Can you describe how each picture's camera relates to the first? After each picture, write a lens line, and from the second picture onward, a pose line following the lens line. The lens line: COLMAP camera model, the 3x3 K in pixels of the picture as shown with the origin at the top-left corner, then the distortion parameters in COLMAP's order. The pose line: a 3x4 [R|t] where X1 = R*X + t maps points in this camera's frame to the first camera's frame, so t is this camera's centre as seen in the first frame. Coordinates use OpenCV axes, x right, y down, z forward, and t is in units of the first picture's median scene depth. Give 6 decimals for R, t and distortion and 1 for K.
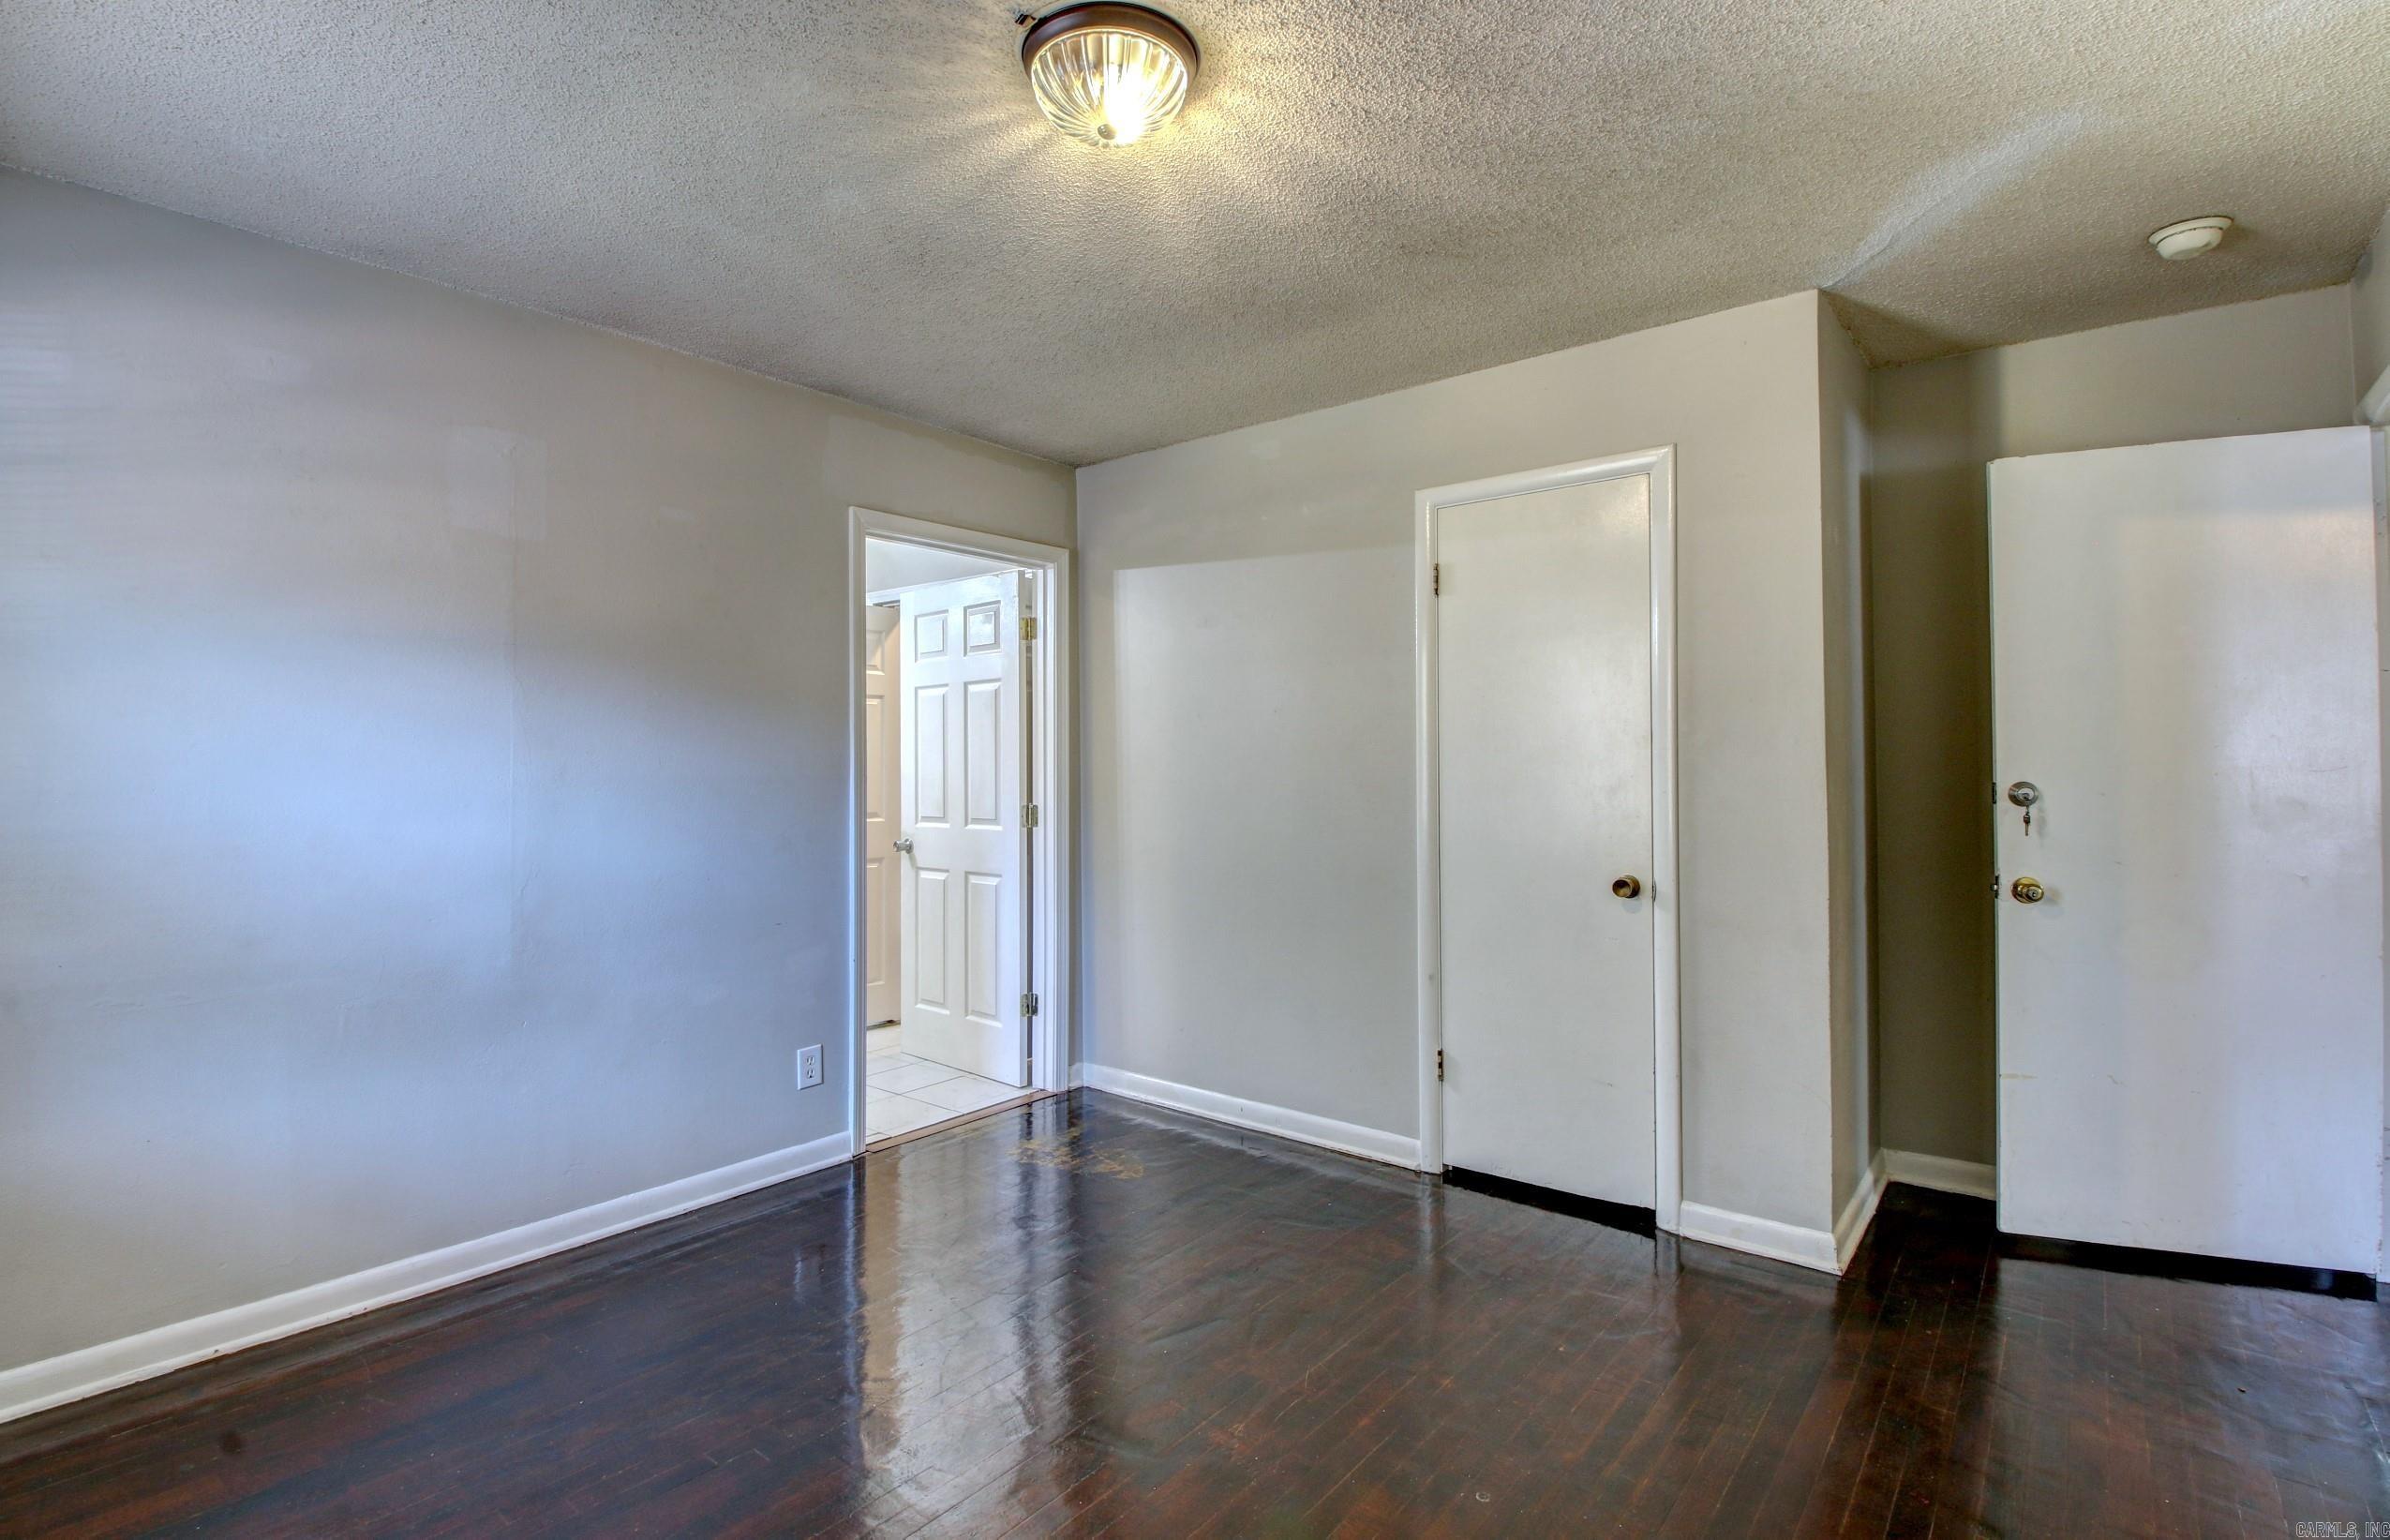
lens RADIAL K [[1119.0, 0, 1190.7], [0, 1119.0, 764.8], [0, 0, 1]] dist [0.009006, -0.022227]
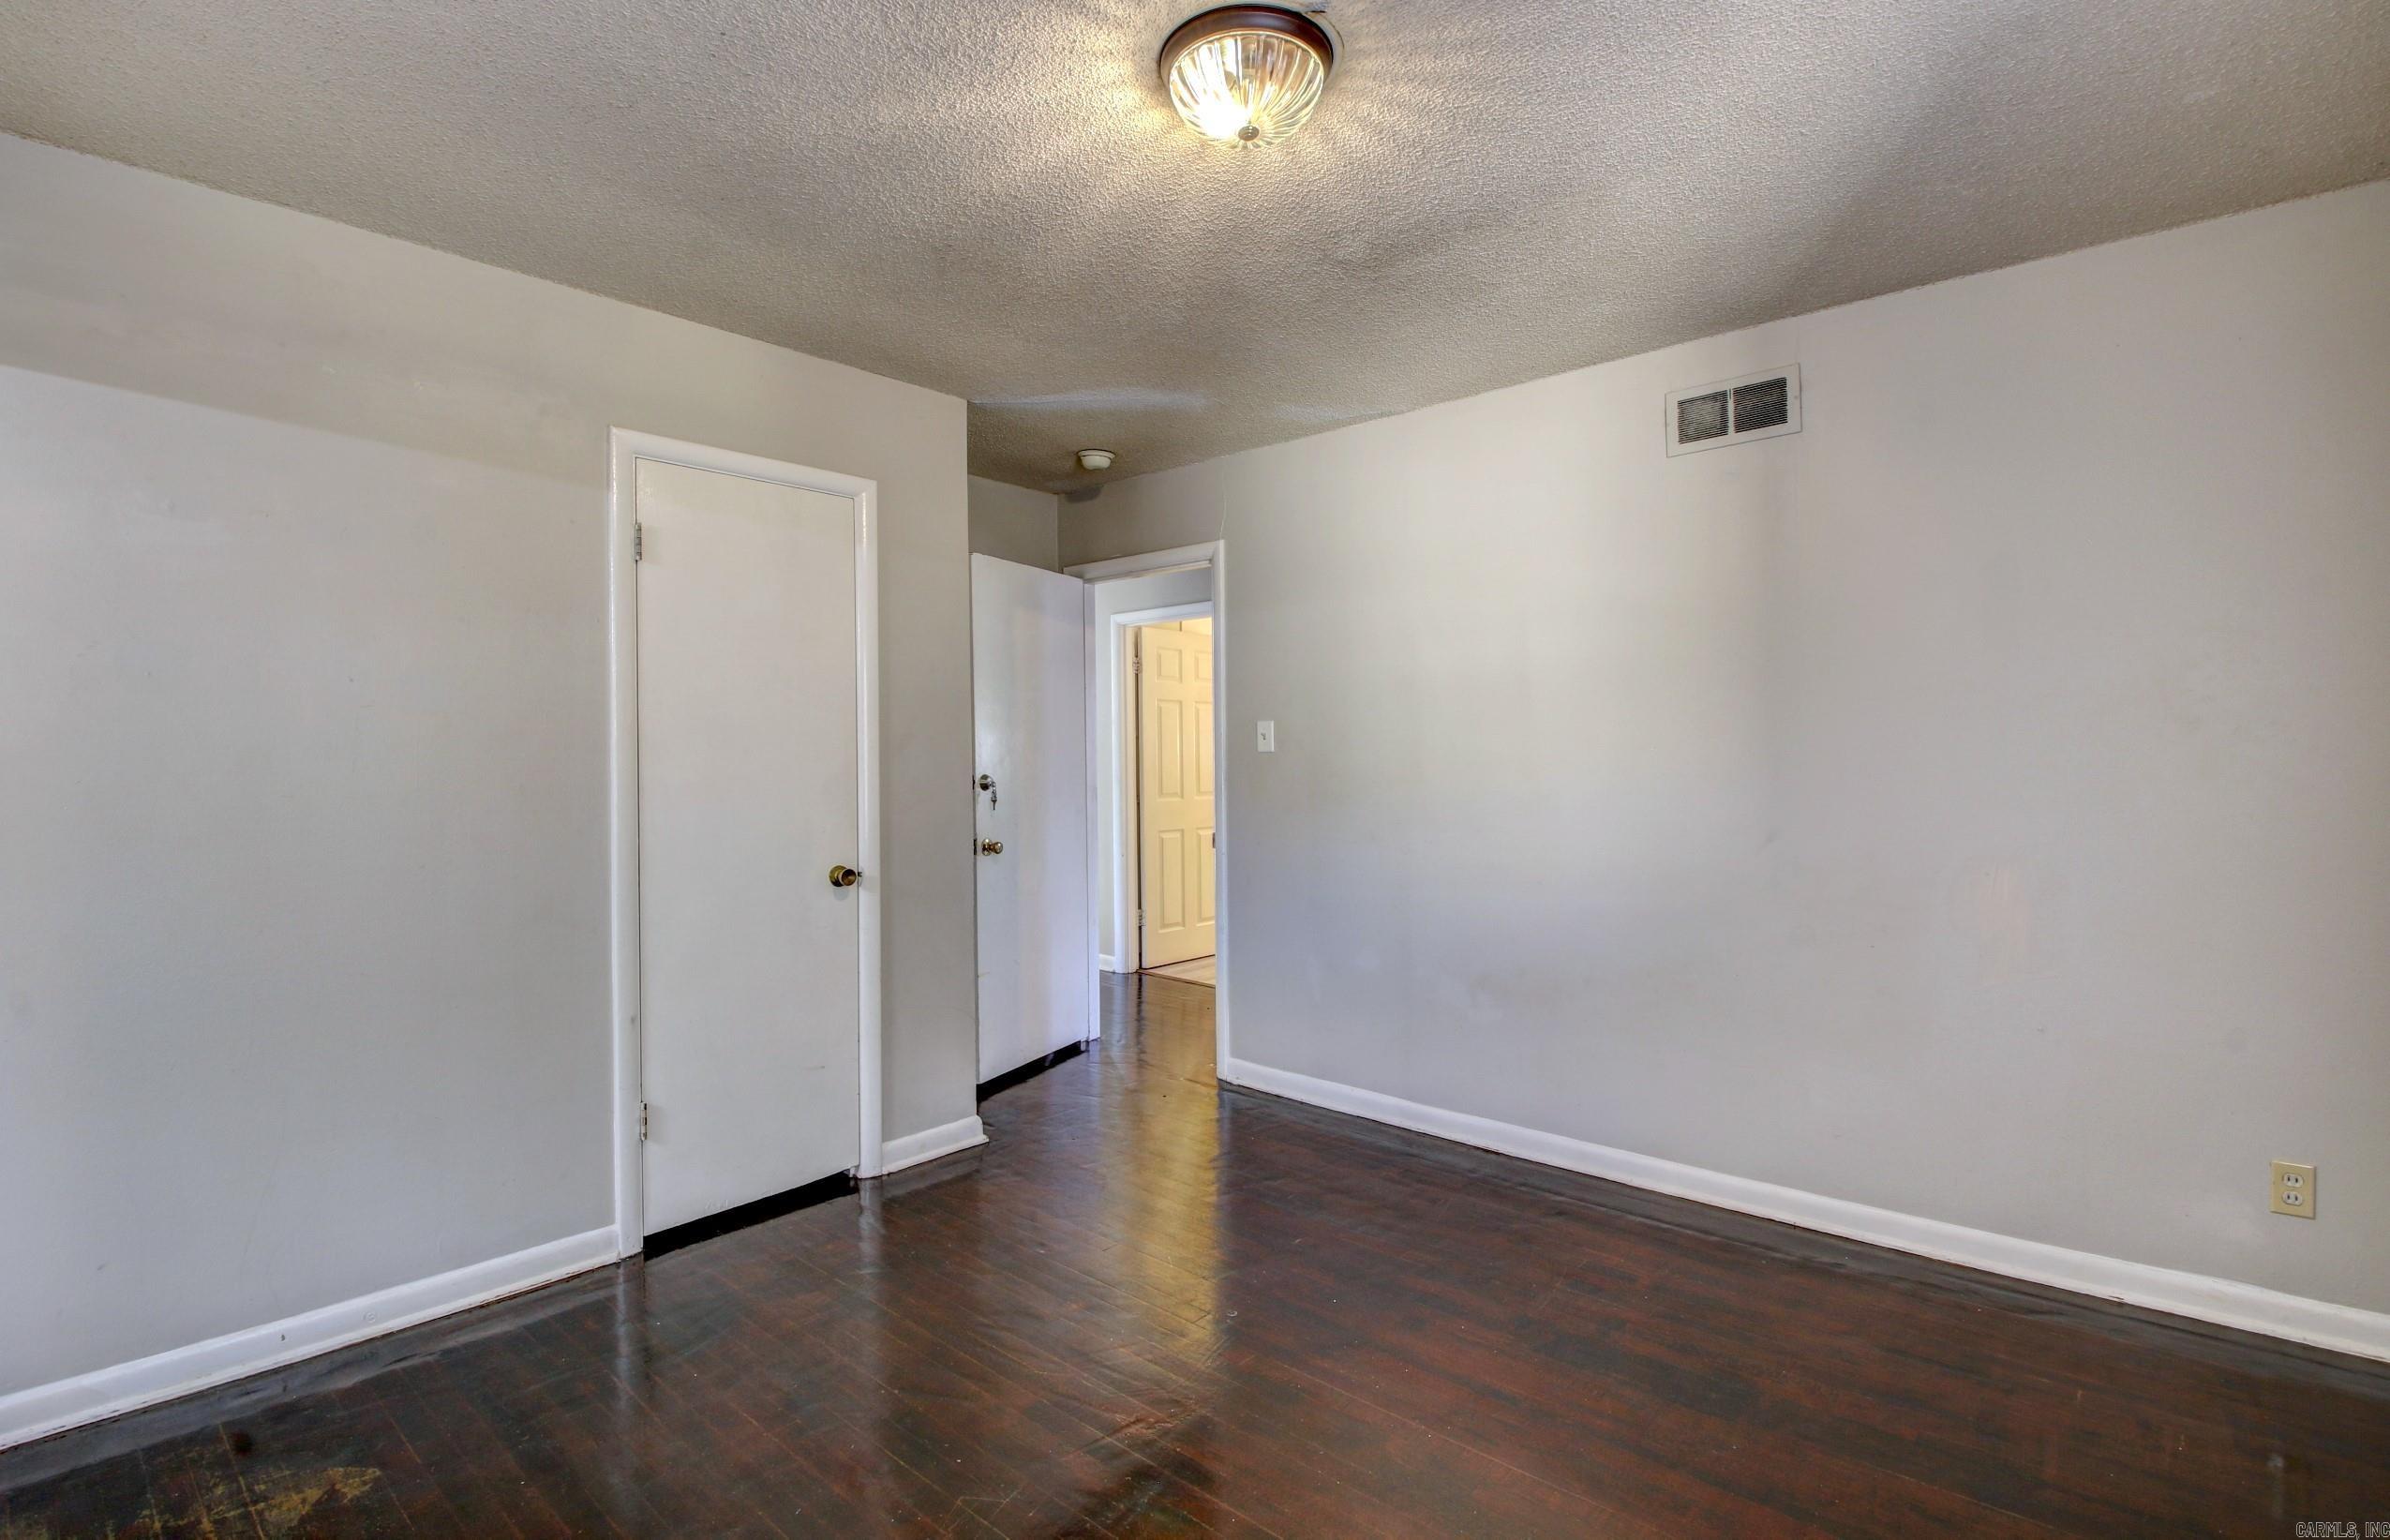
lens RADIAL K [[1119.0, 0, 1190.7], [0, 1119.0, 764.8], [0, 0, 1]] dist [0.009006, -0.022227]
pose [[0.036519, -0.001309, 0.999332, -0.606845], [0.001112, 0.999999, 0.001270, 0.000052], [-0.999332, 0.001065, 0.036520, 0.561991]]
